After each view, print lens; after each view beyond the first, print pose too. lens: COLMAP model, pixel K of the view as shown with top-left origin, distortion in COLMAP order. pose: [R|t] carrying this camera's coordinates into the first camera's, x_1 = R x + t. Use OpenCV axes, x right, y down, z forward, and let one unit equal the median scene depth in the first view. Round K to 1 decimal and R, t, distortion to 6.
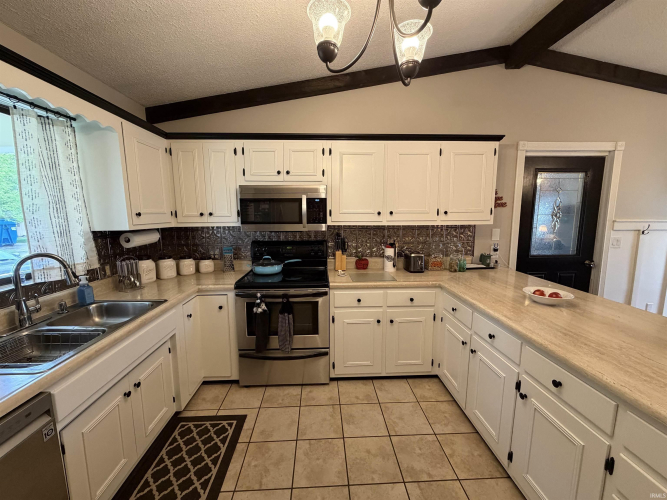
lens RADIAL K [[266.5, 0, 330.9], [0, 266.5, 249.4], [0, 0, 1]] dist [0.000338, -0.000124]
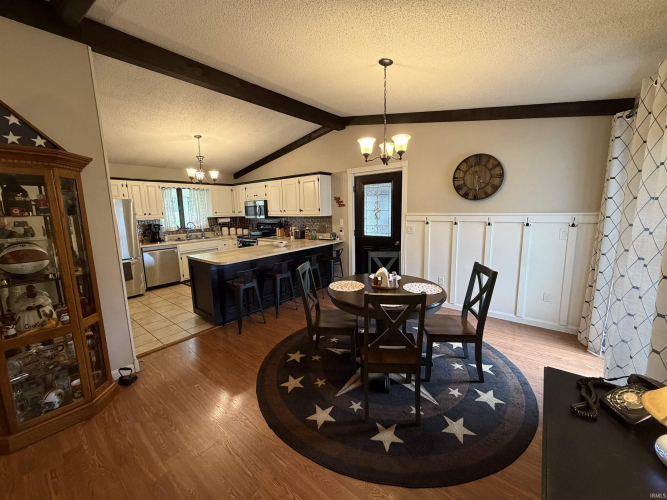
lens RADIAL K [[266.5, 0, 330.6], [0, 266.5, 249.5], [0, 0, 1]] dist [0.000338, -0.000124]
pose [[0.745383, 0.088147, -0.660783, 2.139582], [-0.068394, 0.996101, 0.055727, 0.038505], [0.663119, 0.003655, 0.748505, -0.451912]]
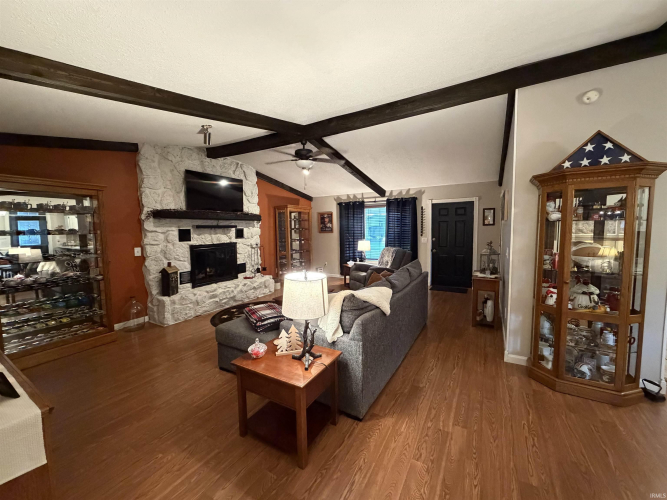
lens RADIAL K [[266.5, 0, 330.8], [0, 266.5, 249.1], [0, 0, 1]] dist [0.000338, -0.000124]
pose [[-0.549636, 0.078202, -0.831736, 2.370315], [-0.090981, 0.984084, 0.152649, 0.102864], [0.830436, 0.159574, -0.533772, -0.816041]]
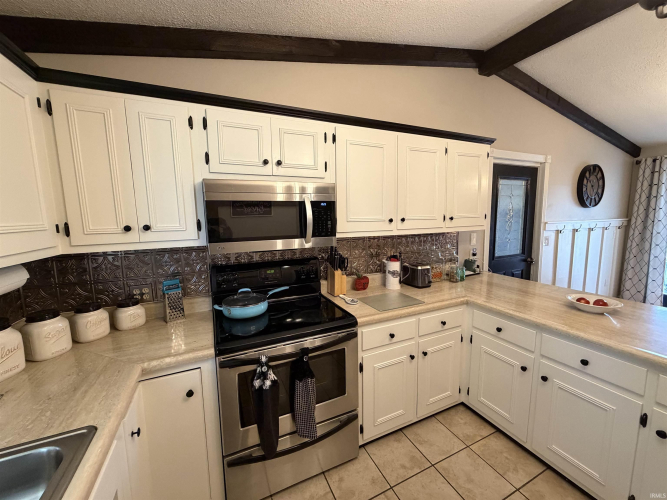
lens RADIAL K [[266.5, 0, 330.9], [0, 266.5, 249.3], [0, 0, 1]] dist [0.000338, -0.000124]
pose [[0.925081, -0.059623, 0.375061, -0.309856], [0.065688, 0.997834, -0.003393, -0.060450], [-0.374046, 0.027776, 0.926994, 0.335448]]
